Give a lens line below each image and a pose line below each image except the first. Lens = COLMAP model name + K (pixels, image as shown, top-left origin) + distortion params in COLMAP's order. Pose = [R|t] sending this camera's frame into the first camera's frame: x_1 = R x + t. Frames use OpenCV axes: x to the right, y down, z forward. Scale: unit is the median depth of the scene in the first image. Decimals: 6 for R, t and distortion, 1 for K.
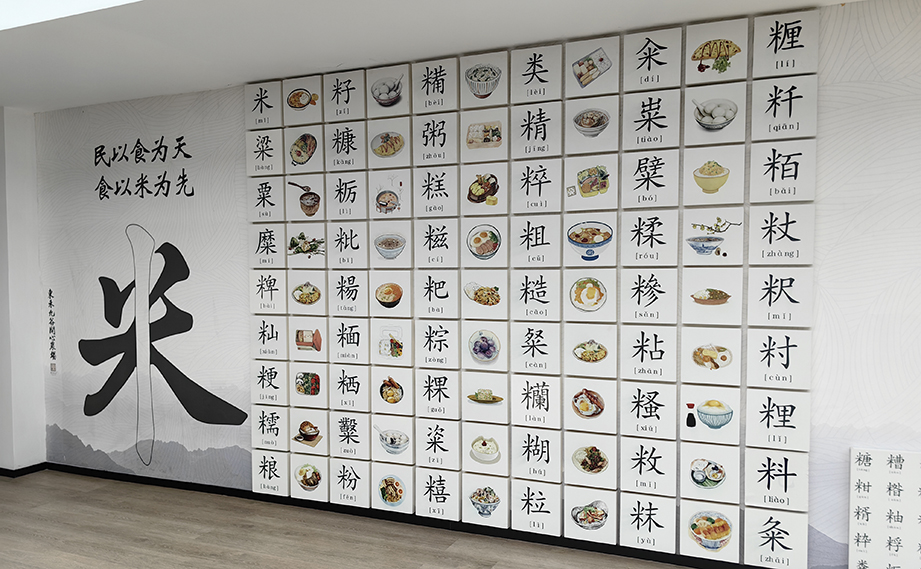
lens RADIAL K [[647.5, 0, 460.5], [0, 647.5, 284.5], [0, 0, 1]] dist [0.119514, -0.169608]
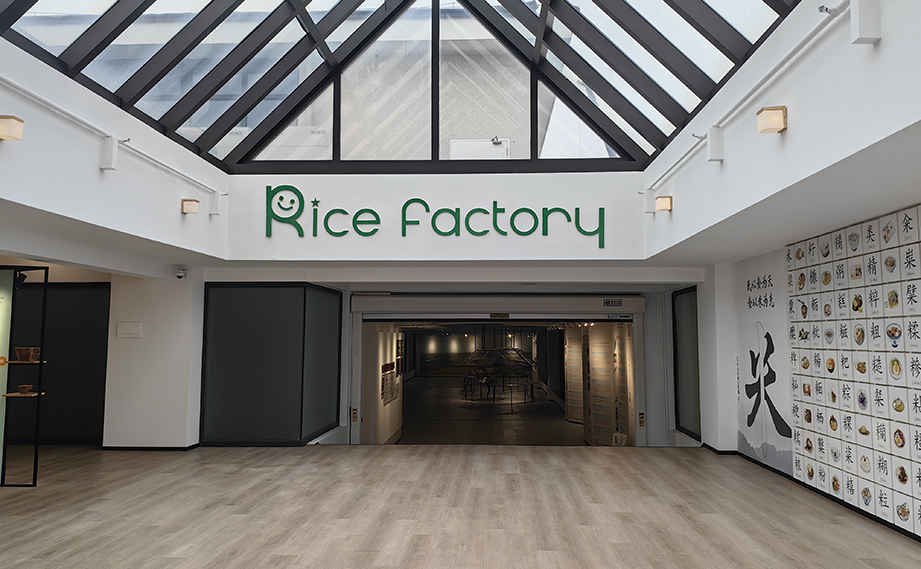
lens RADIAL K [[647.5, 0, 460.5], [0, 647.5, 284.5], [0, 0, 1]] dist [0.119514, -0.169608]
pose [[0.321982, -0.059591, -0.944869, 1.163356], [-0.054811, 0.995170, -0.081441, 0.000095], [0.945158, 0.078012, 0.317160, -0.451970]]
